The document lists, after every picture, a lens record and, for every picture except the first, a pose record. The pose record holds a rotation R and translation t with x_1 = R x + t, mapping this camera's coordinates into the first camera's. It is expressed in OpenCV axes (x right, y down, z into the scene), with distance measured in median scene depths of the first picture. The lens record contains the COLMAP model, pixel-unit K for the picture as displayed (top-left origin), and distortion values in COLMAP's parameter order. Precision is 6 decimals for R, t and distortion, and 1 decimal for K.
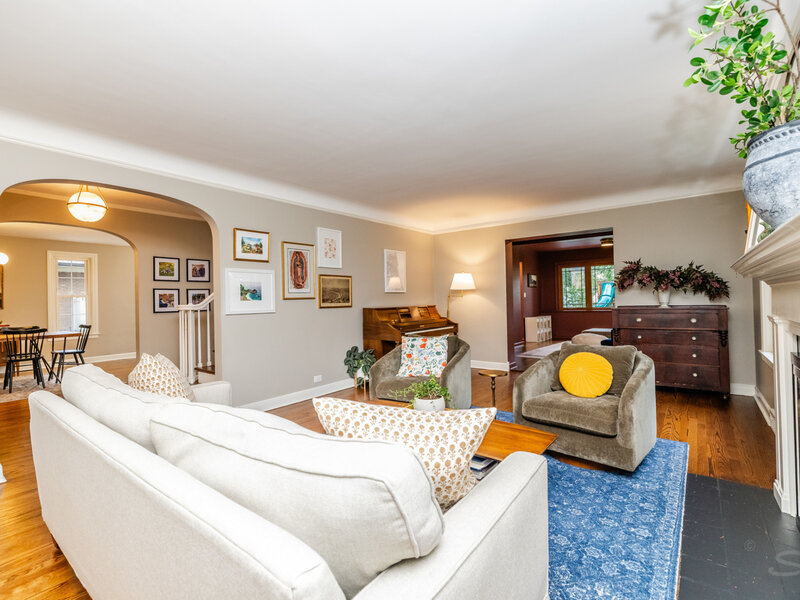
lens RADIAL K [[390.1, 0, 396.6], [0, 390.1, 294.8], [0, 0, 1]] dist [-0.017255, -0.001107]
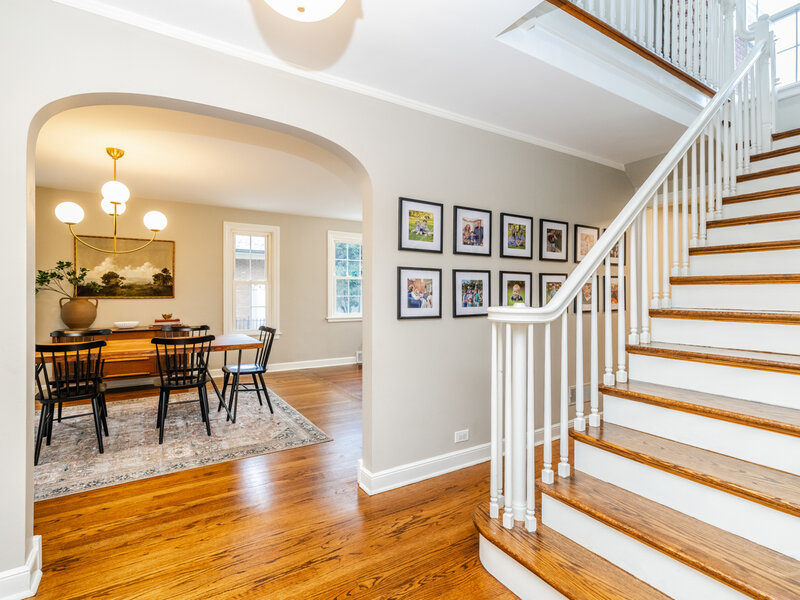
lens RADIAL K [[390.1, 0, 400.8], [0, 390.1, 297.7], [0, 0, 1]] dist [-0.017255, -0.001107]
pose [[0.945410, 0.029765, -0.324521, -0.441169], [-0.022891, 0.999426, 0.024979, 0.008603], [0.325078, -0.016187, 0.945549, 0.522243]]
